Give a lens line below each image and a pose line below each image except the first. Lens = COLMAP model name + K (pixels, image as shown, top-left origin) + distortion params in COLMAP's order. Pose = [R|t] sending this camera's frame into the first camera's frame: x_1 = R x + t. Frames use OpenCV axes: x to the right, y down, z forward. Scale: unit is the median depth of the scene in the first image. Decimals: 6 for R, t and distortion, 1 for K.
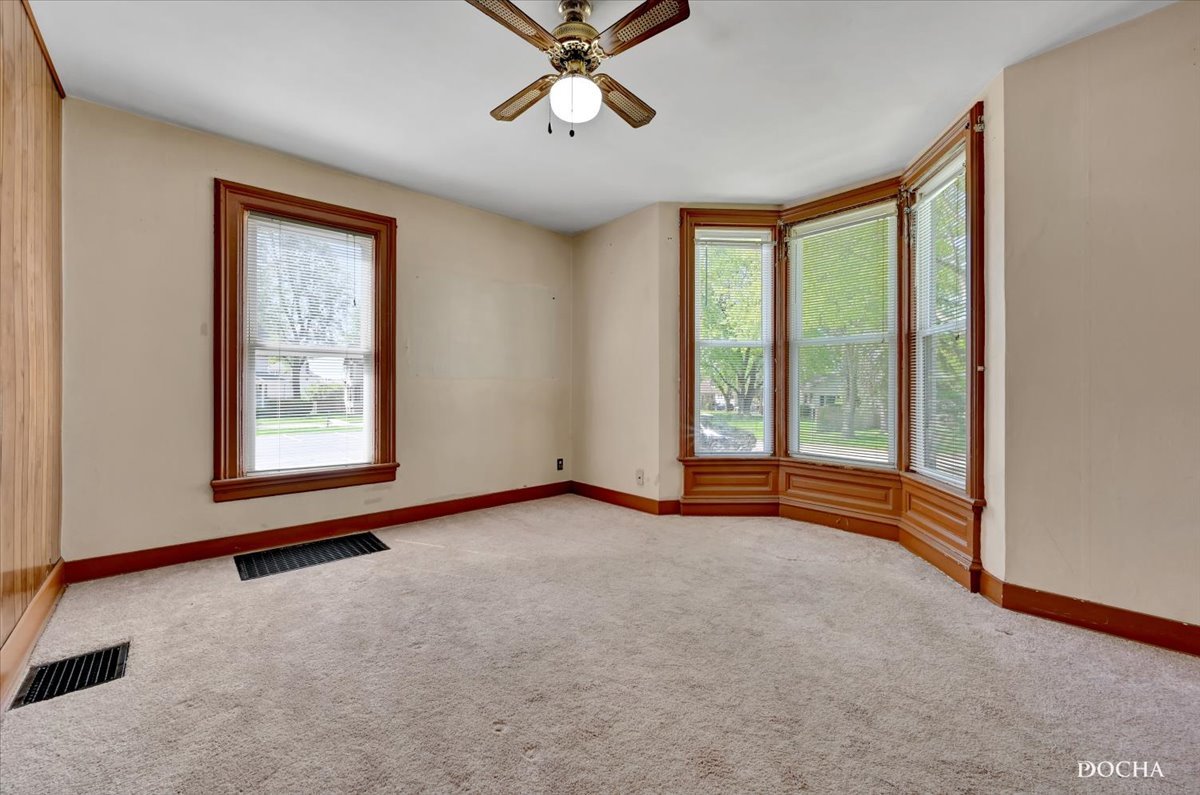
lens RADIAL K [[478.5, 0, 600.0], [0, 478.5, 397.5], [0, 0, 1]] dist [0.000713, 0.000125]
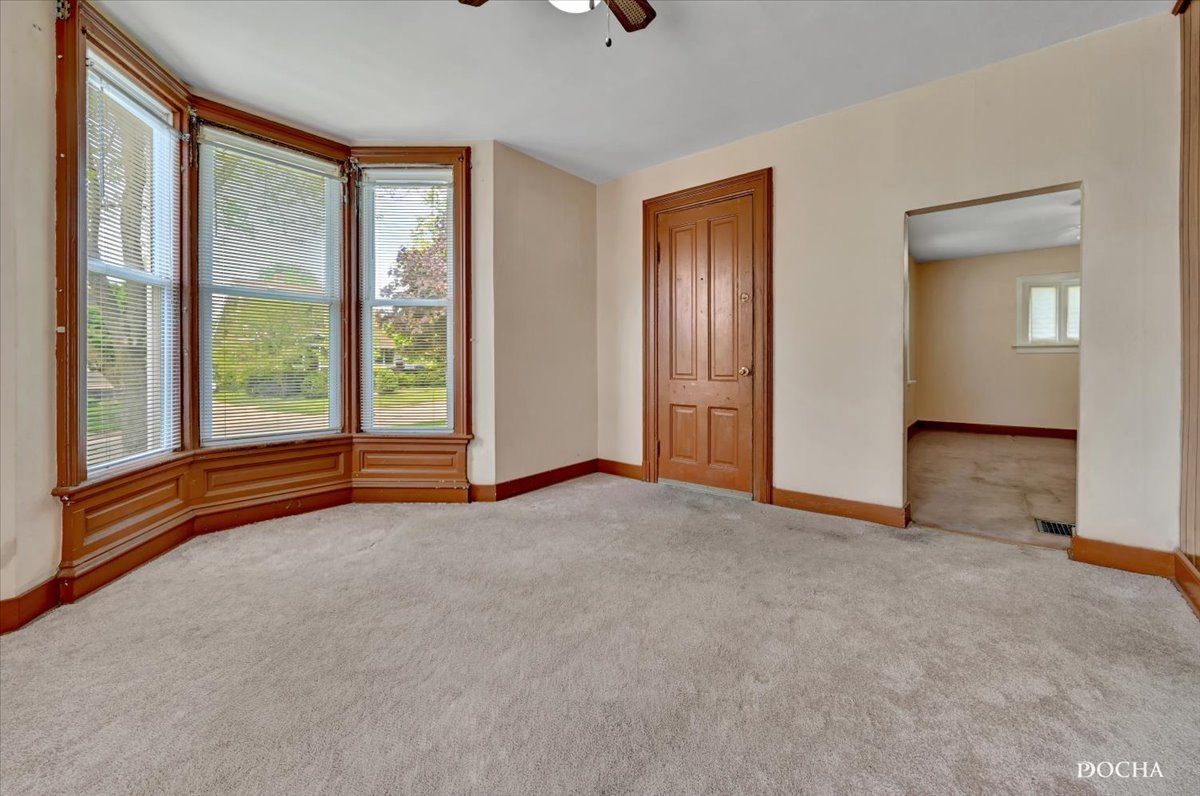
lens RADIAL K [[490.2, 0, 600.7], [0, 490.2, 357.9], [0, 0, 1]] dist [0.000441, 0.000004]
pose [[-0.145605, 0.000420, 0.989343, -0.499995], [0.009893, 0.999951, 0.001032, -0.004203], [-0.989293, 0.009938, -0.145602, 0.632442]]
